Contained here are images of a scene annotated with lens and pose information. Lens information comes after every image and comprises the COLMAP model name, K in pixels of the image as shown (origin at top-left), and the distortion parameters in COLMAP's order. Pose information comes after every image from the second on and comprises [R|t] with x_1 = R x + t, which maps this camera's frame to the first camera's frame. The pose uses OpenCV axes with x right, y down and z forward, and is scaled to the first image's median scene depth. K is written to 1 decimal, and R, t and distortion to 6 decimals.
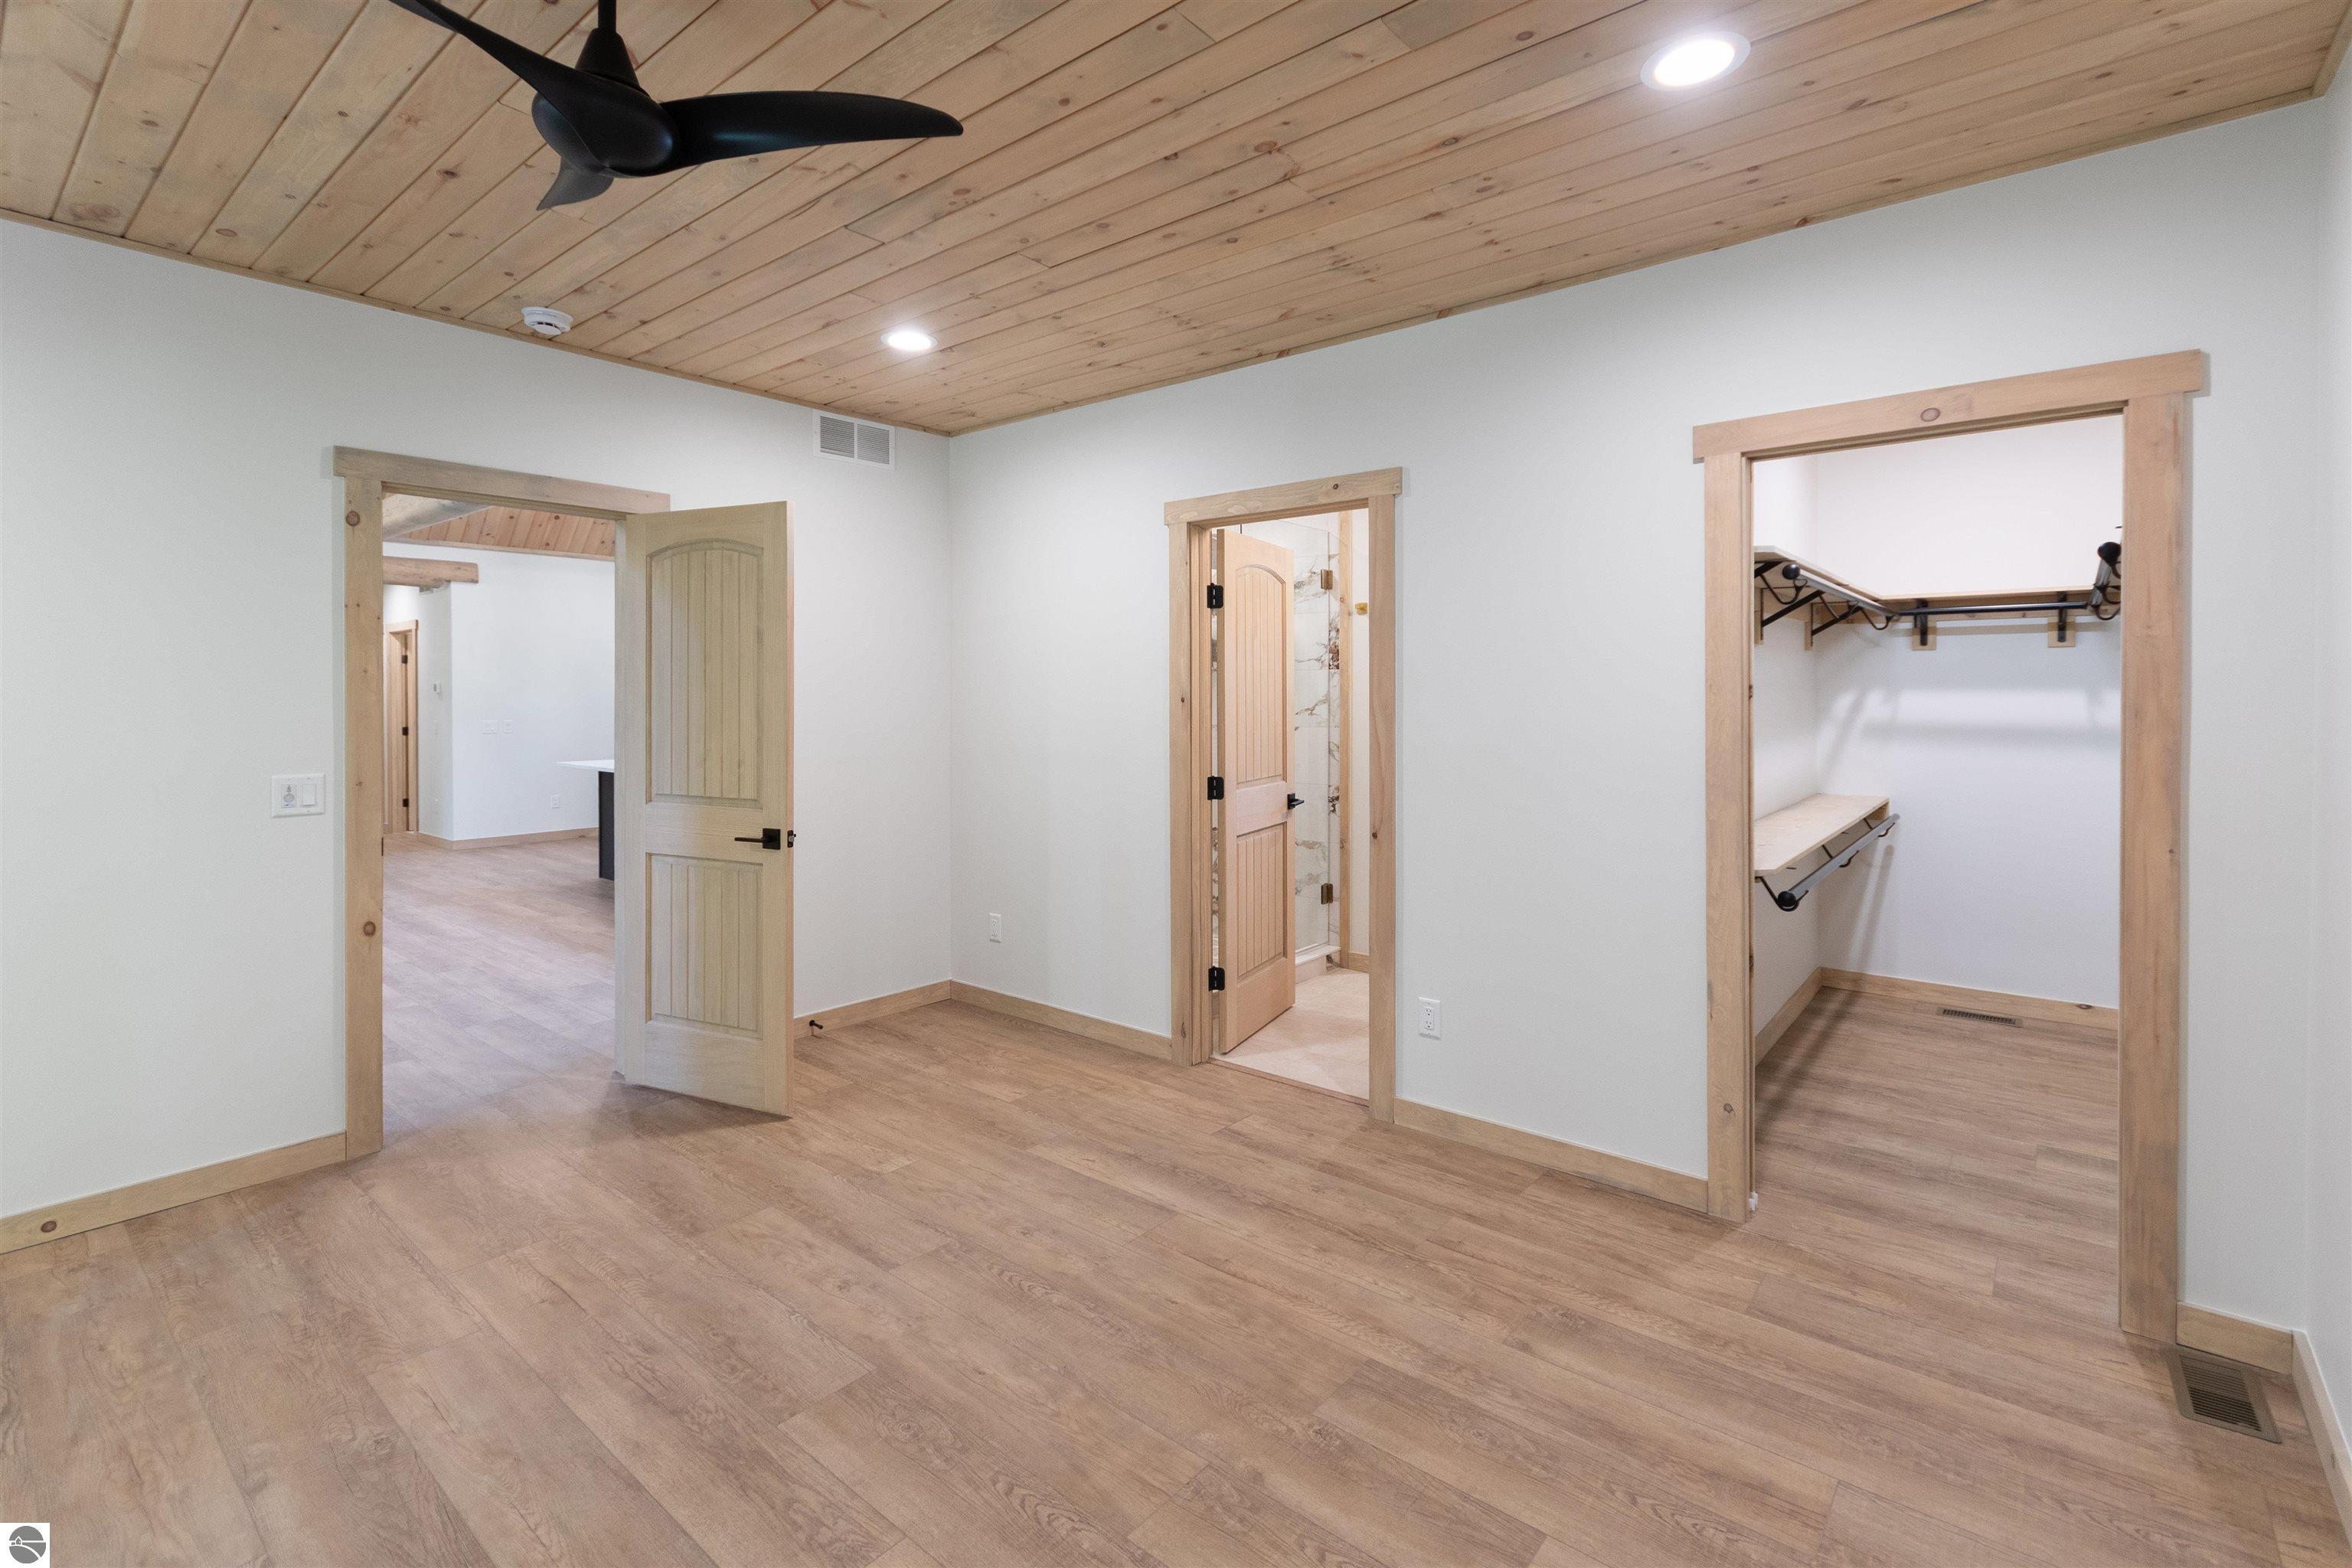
lens RADIAL K [[1069.3, 0, 1152.2], [0, 1069.3, 685.8], [0, 0, 1]] dist [0.006720, -0.001766]
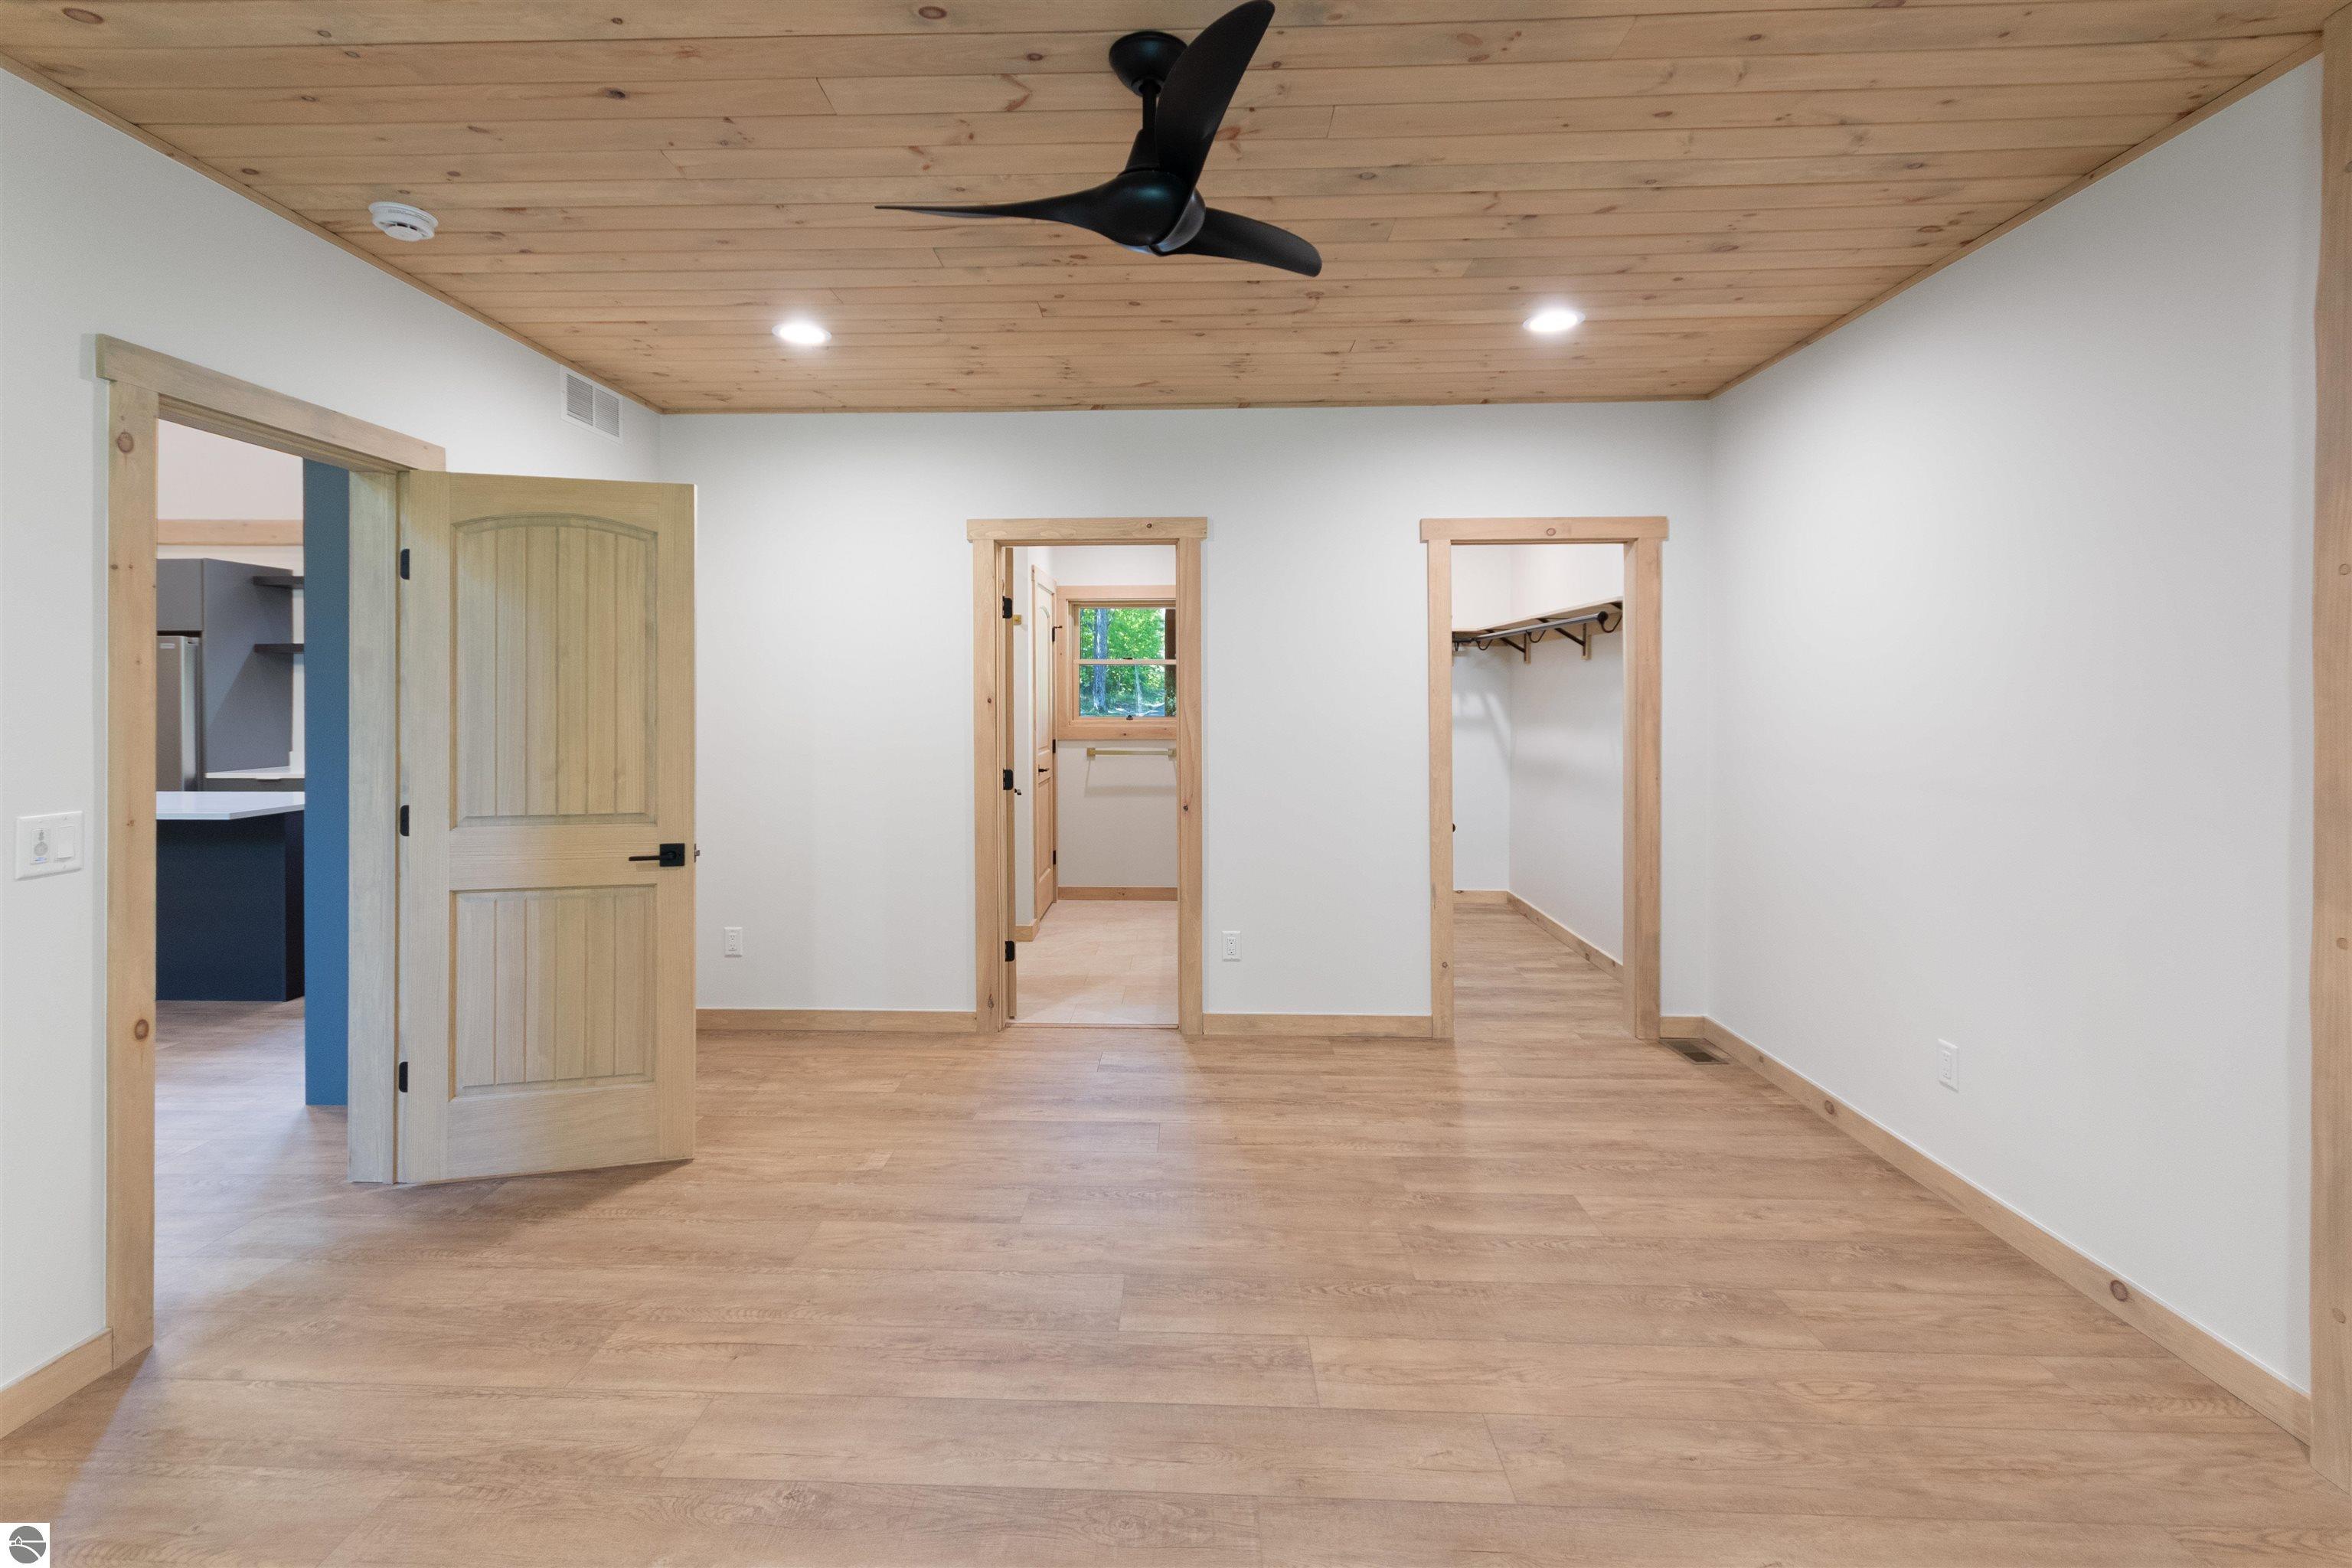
lens RADIAL K [[1069.3, 0, 1138.5], [0, 1069.3, 678.0], [0, 0, 1]] dist [0.006720, -0.001766]
pose [[0.789740, 0.010968, 0.613343, -0.752034], [-0.005222, 0.999924, -0.011157, 0.001707], [-0.613419, 0.005608, 0.789738, 0.053989]]
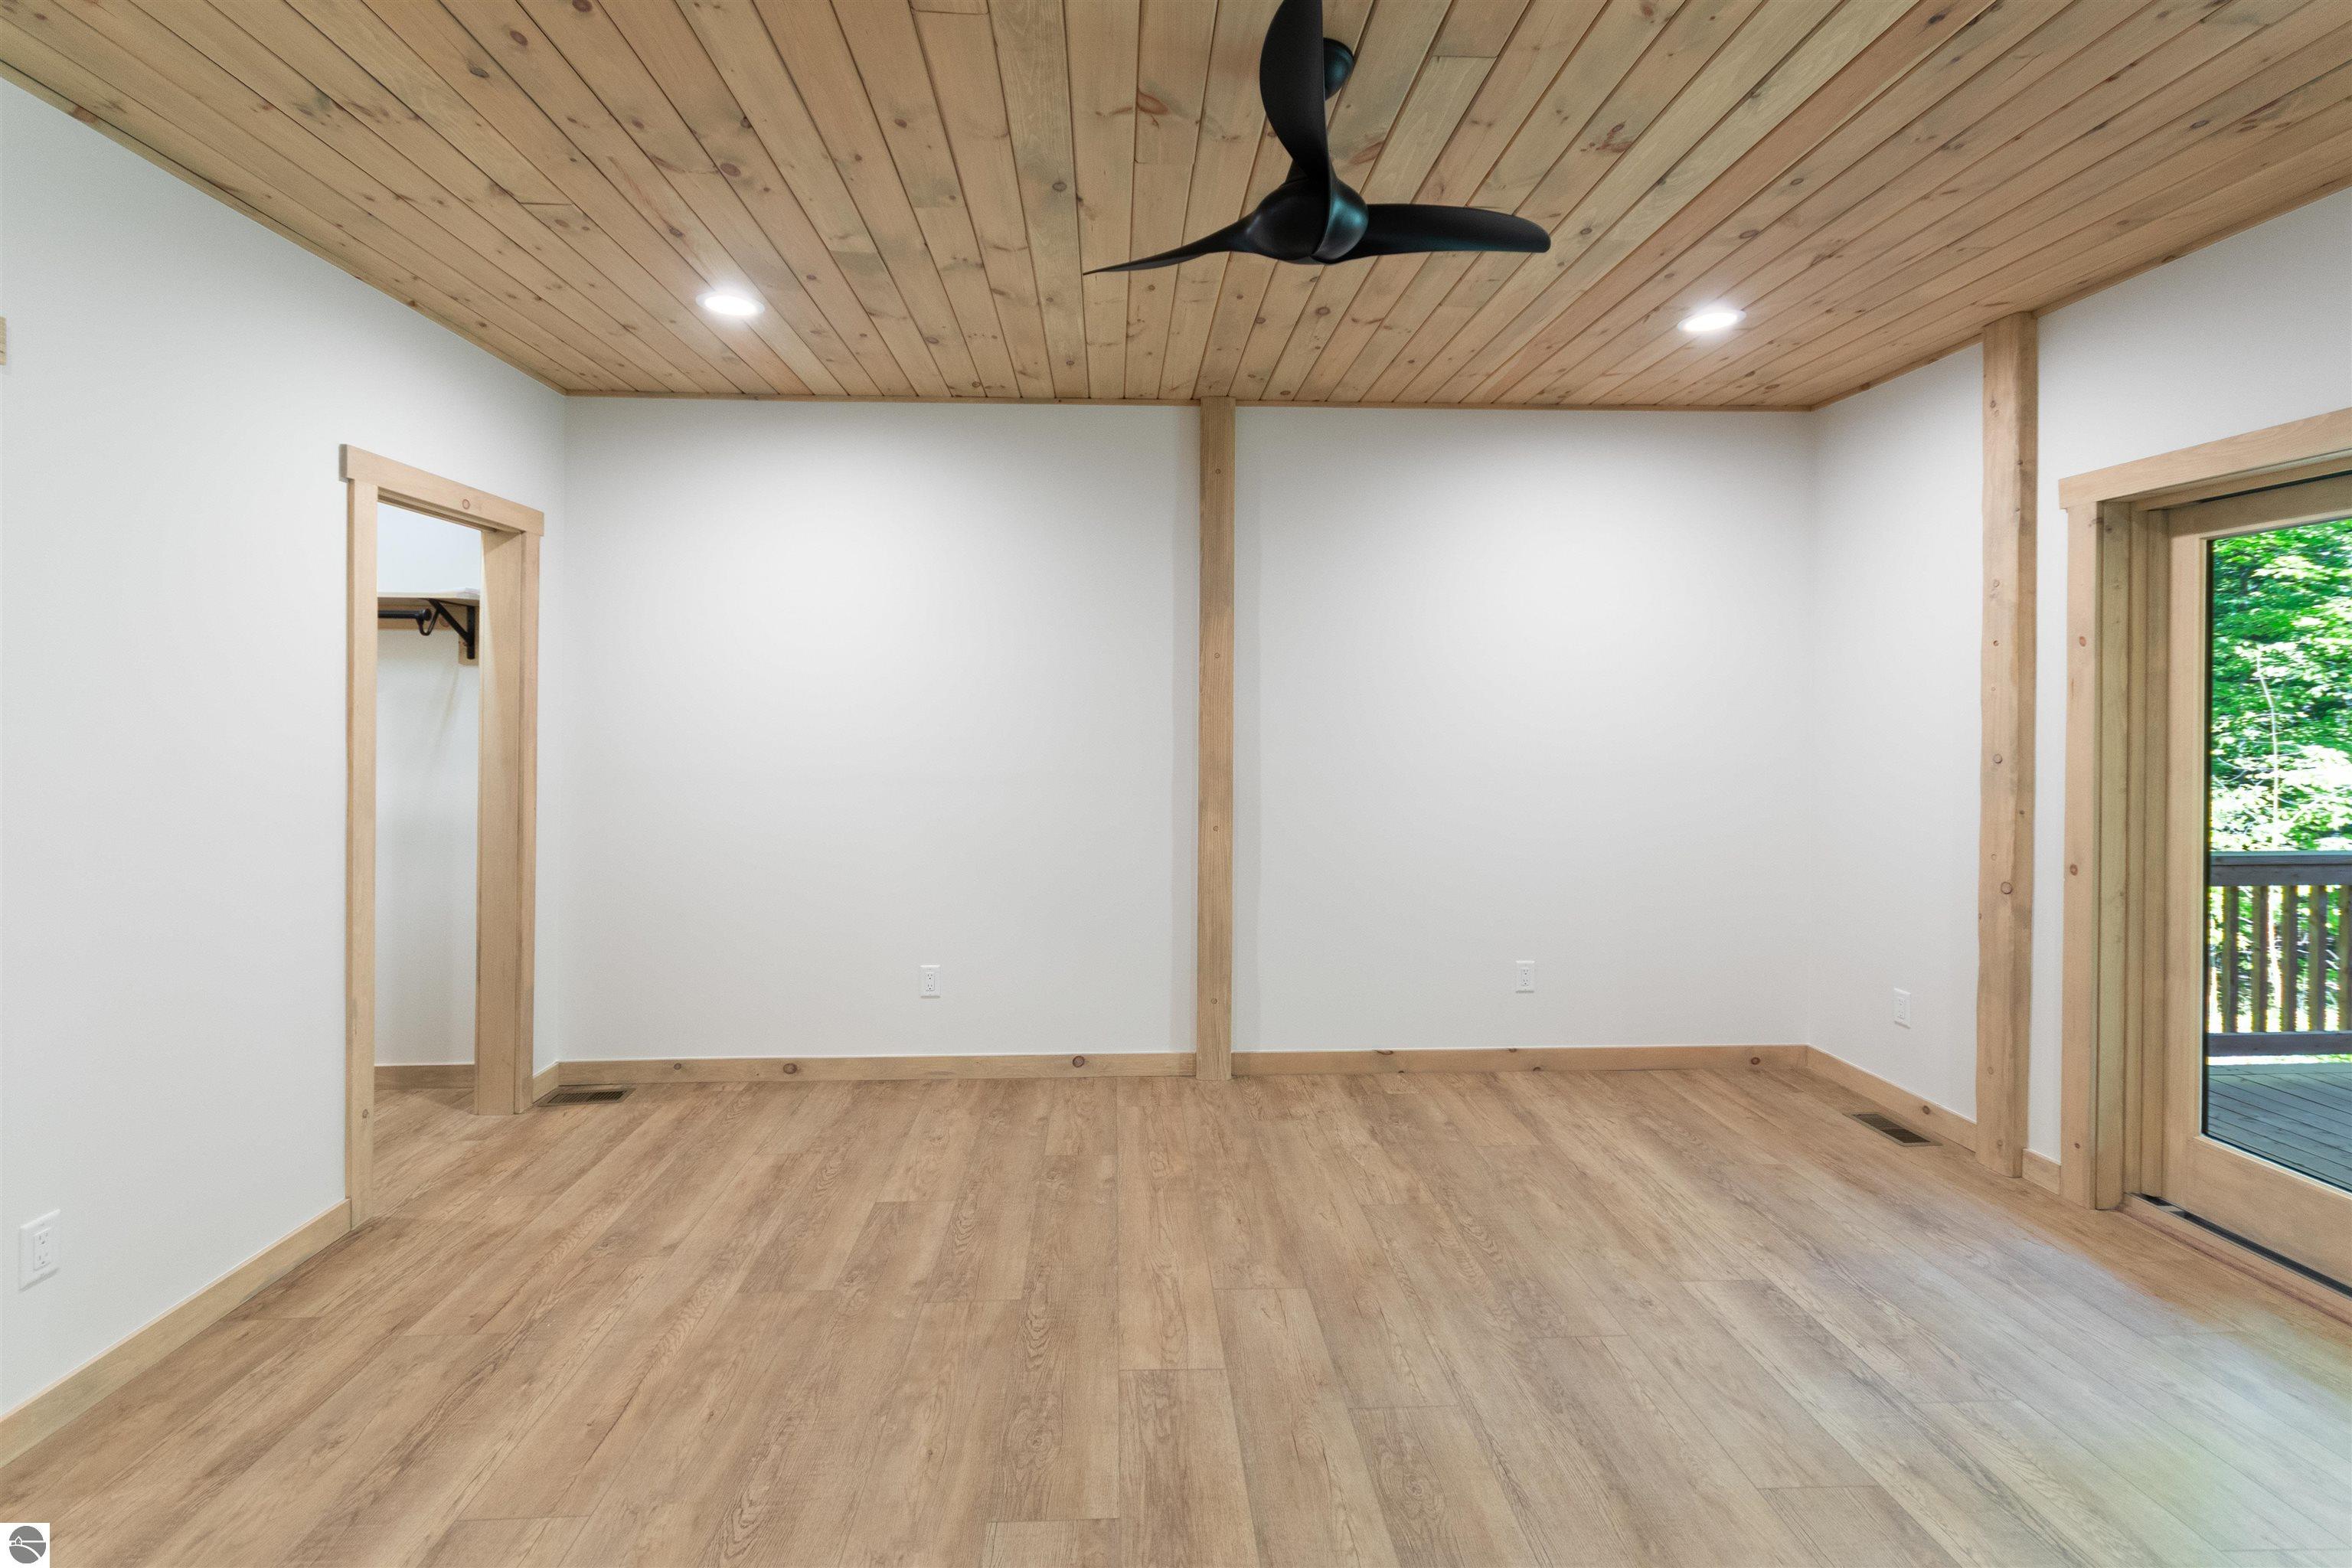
lens RADIAL K [[1069.3, 0, 1168.5], [0, 1069.3, 704.6], [0, 0, 1]] dist [0.006720, -0.001766]
pose [[-0.691828, 0.006733, 0.722031, -0.748968], [-0.005302, 0.999882, -0.014404, 0.008840], [-0.722043, -0.013793, -0.691711, 1.157074]]
